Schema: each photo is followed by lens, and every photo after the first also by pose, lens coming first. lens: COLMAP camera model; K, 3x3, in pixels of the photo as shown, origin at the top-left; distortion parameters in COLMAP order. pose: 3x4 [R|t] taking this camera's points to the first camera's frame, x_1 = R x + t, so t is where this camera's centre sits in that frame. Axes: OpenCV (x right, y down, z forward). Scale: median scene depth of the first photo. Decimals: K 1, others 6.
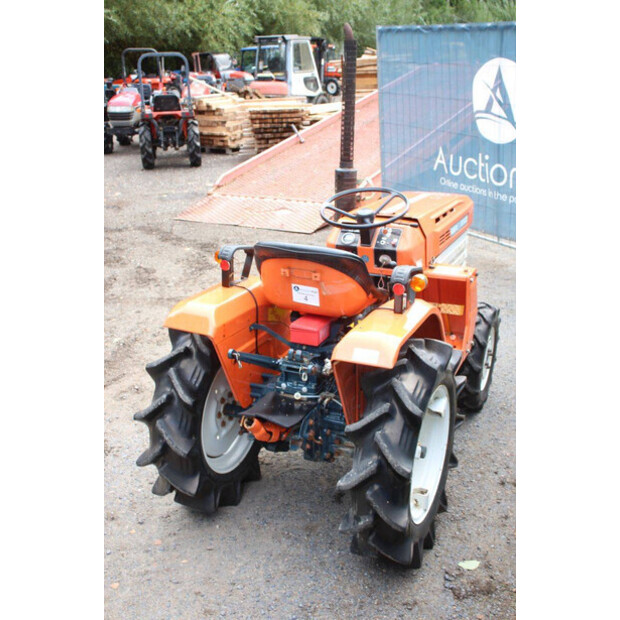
lens RADIAL K [[721.0, 0, 310.0], [0, 721.0, 310.0], [0, 0, 1]] dist [-0.005414, 0.058670]
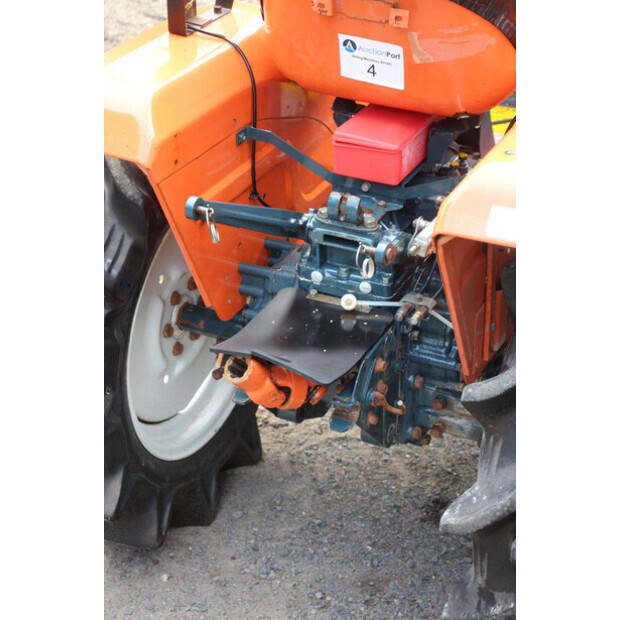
lens RADIAL K [[1449.9, 0, 310.0], [0, 1449.9, 310.0], [0, 0, 1]] dist [0.386085, 0.476246]
pose [[0.999440, 0.013239, -0.030738, -0.013386], [-0.007118, 0.981505, 0.191303, -0.040971], [0.032702, -0.190977, 0.981050, 0.145317]]
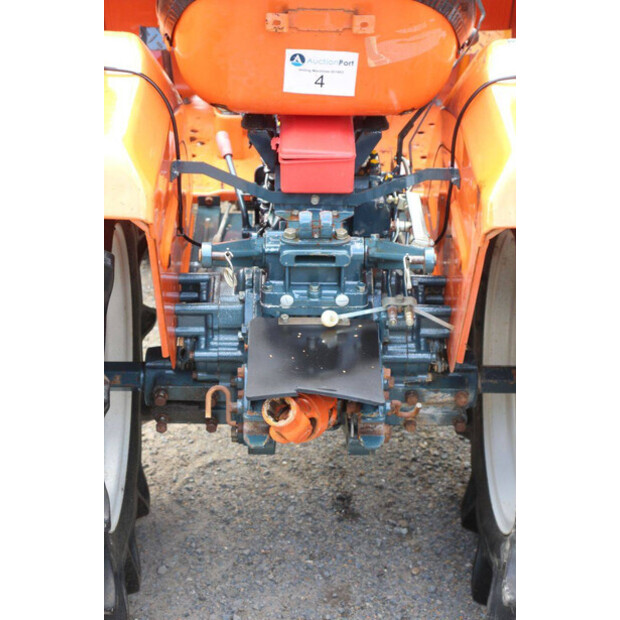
lens RADIAL K [[1449.9, 0, 310.0], [0, 1449.9, 310.0], [0, 0, 1]] dist [0.386085, 0.476246]
pose [[0.906003, -0.202651, 0.371606, -0.334859], [0.121752, 0.965606, 0.229742, -0.079825], [-0.405382, -0.162903, 0.899515, 0.240606]]
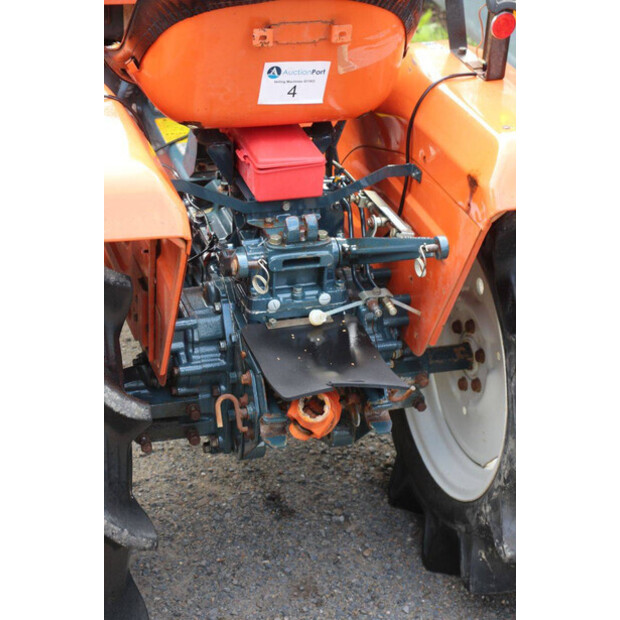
lens RADIAL K [[1449.9, 0, 310.0], [0, 1449.9, 310.0], [0, 0, 1]] dist [0.386085, 0.476246]
pose [[0.740963, -0.294576, 0.603488, -0.540948], [0.169196, 0.951556, 0.256737, -0.110039], [-0.649882, -0.088125, 0.754909, 0.331901]]
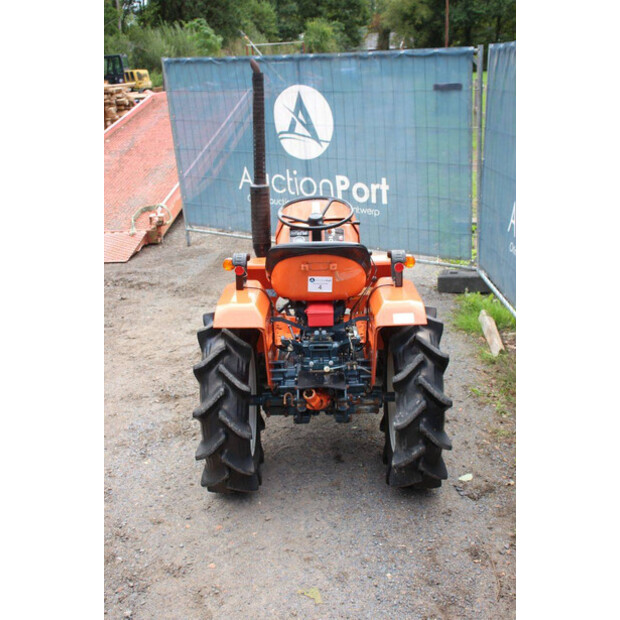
lens RADIAL K [[738.1, 0, 310.0], [0, 738.1, 310.0], [0, 0, 1]] dist [0.000730, -0.004914]
pose [[0.912539, -0.144719, 0.382529, -0.485486], [0.160064, 0.987071, -0.008408, 0.028219], [-0.376366, 0.068902, 0.923905, -0.119125]]
